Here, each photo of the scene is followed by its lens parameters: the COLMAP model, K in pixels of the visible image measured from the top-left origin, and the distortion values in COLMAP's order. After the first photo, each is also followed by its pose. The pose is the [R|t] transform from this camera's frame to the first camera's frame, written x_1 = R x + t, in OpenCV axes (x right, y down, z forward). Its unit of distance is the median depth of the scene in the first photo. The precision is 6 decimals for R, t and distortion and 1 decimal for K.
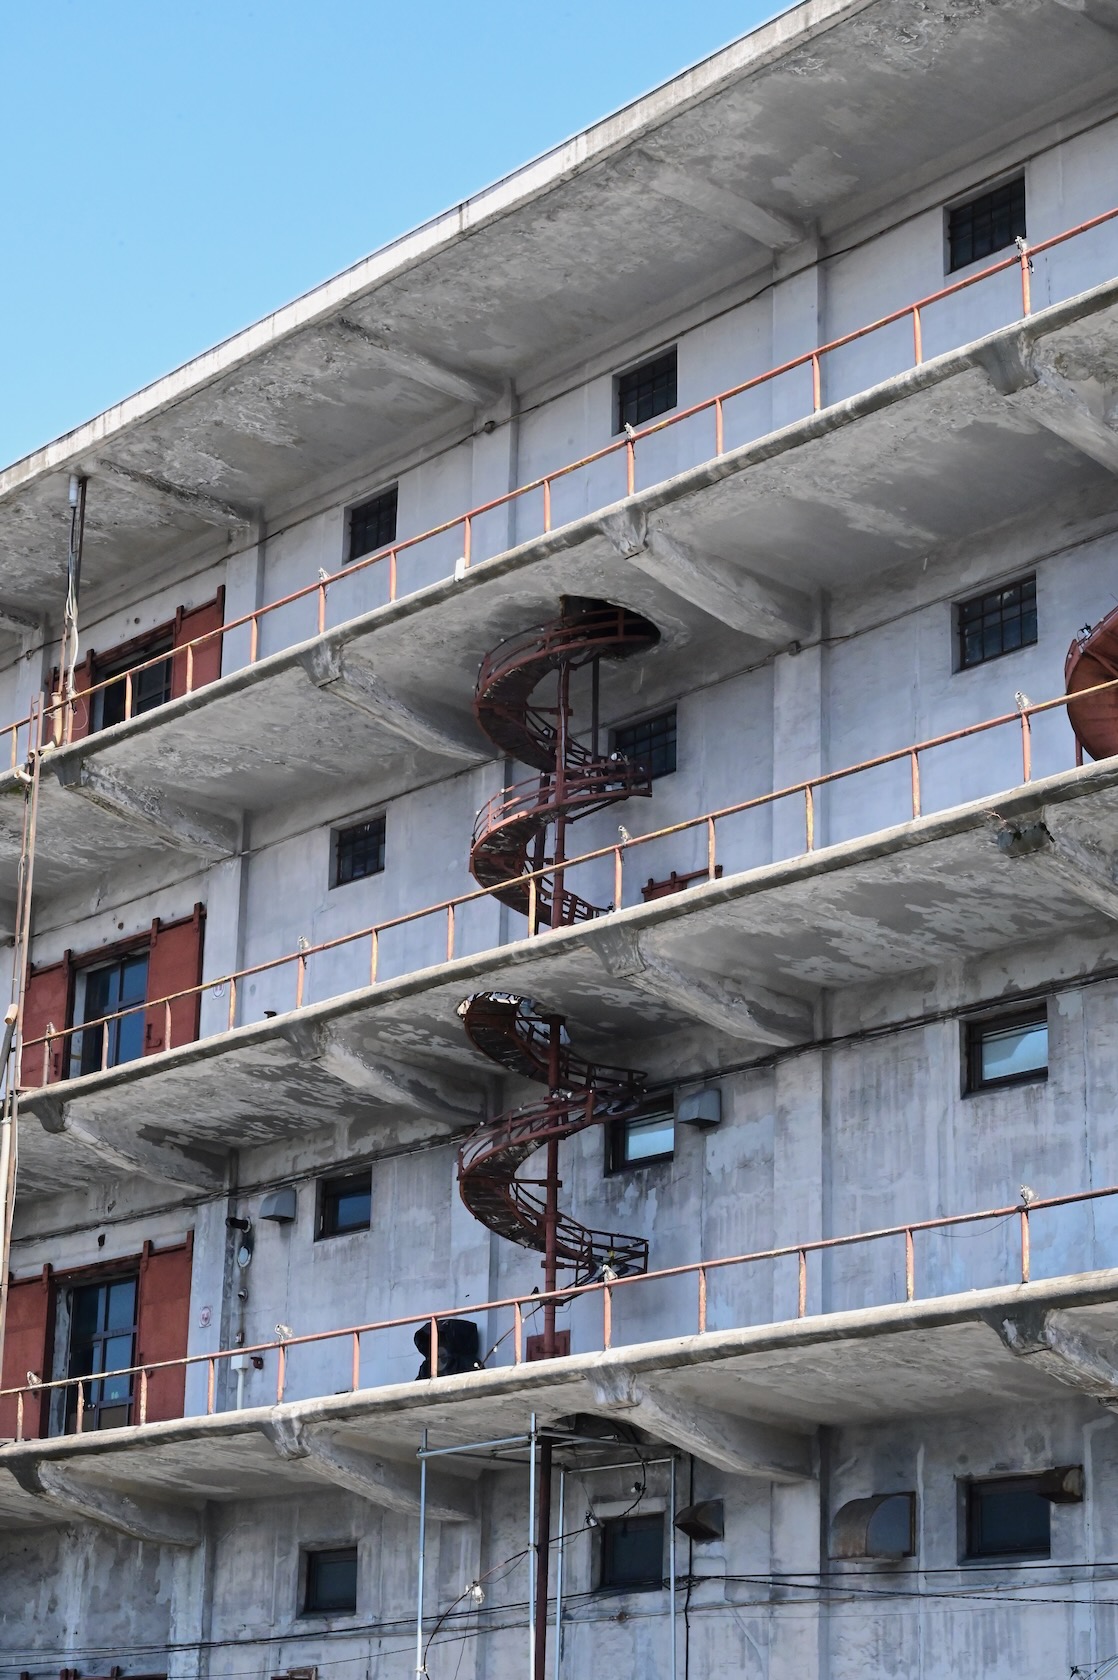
lens RADIAL K [[3427.6, 0, 559.0], [0, 3427.6, 840.0], [0, 0, 1]] dist [0.060487, -0.646755]
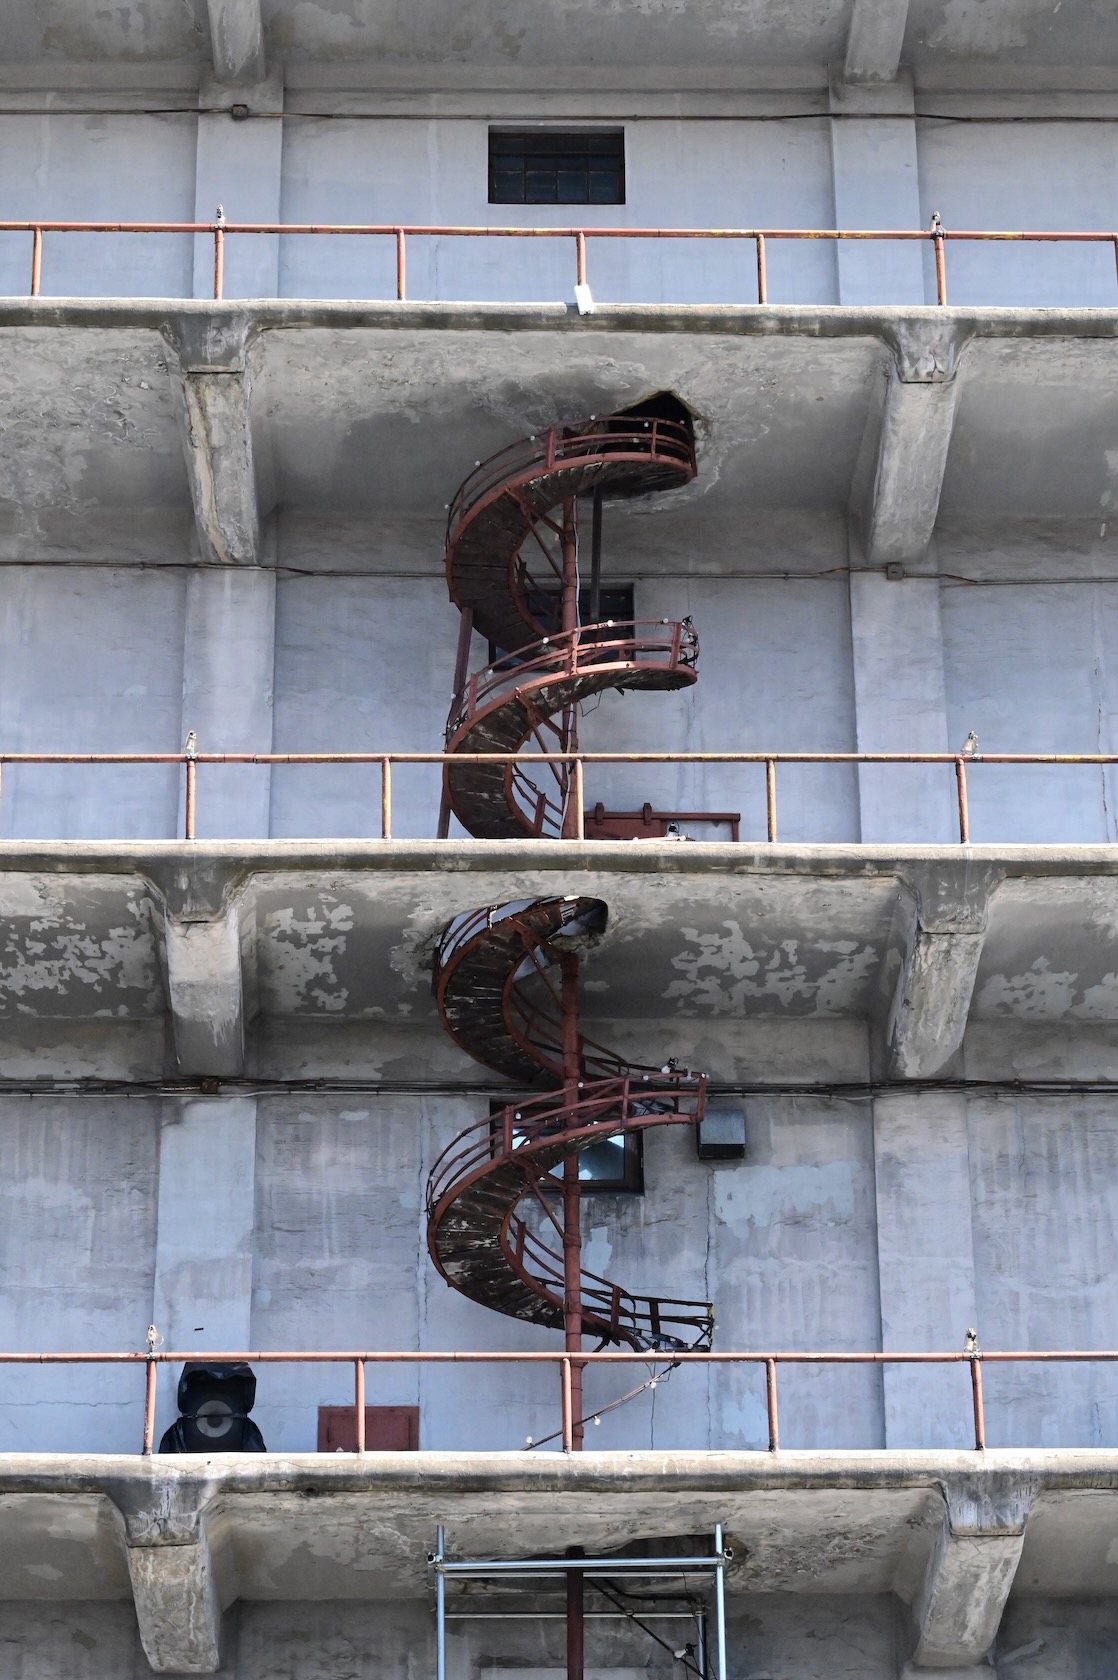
lens RADIAL K [[3427.6, 0, 559.0], [0, 3427.6, 840.0], [0, 0, 1]] dist [0.060487, -0.646755]
pose [[0.605754, 0.278389, 0.745360, -0.536150], [-0.211780, 0.959412, -0.186222, 0.161737], [-0.766949, -0.045048, 0.640125, 0.570887]]
